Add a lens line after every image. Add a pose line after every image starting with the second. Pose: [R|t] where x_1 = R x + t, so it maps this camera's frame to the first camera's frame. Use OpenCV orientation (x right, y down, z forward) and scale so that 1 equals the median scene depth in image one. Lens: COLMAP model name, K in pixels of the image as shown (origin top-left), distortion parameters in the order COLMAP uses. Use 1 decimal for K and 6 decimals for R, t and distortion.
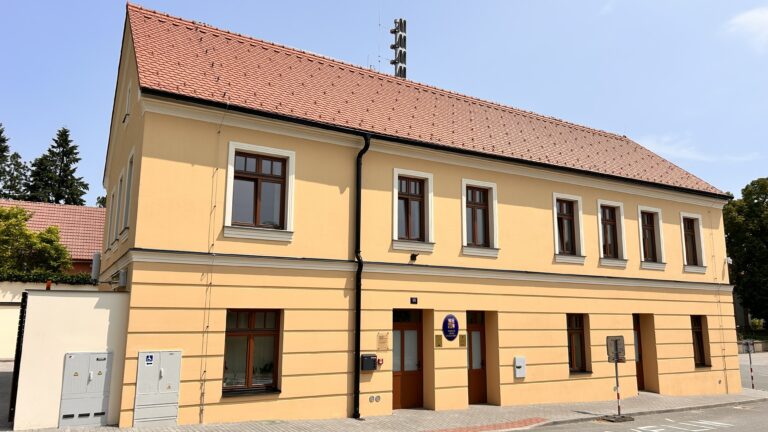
lens RADIAL K [[615.5, 0, 384.0], [0, 615.5, 216.0], [0, 0, 1]] dist [0.085042, -0.213320]
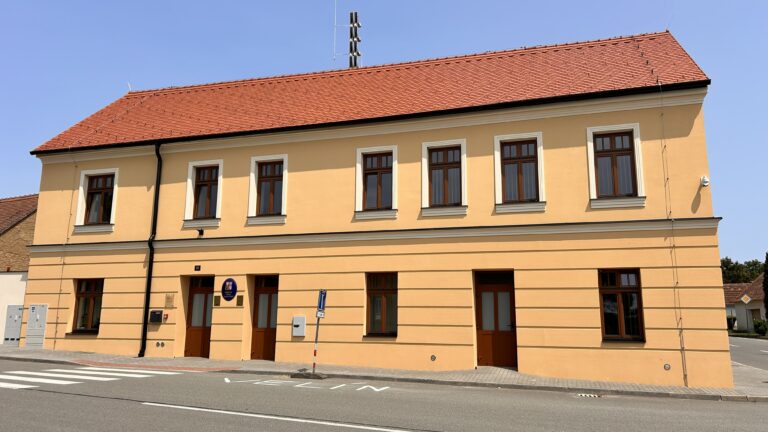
lens RADIAL K [[493.0, 0, 384.0], [0, 493.0, 216.0], [0, 0, 1]] dist [0.039051, -0.054284]
pose [[0.691344, -0.111033, -0.713943, 0.987551], [0.136874, 0.990356, -0.021480, 0.104152], [0.709442, -0.082870, 0.699874, 0.569366]]
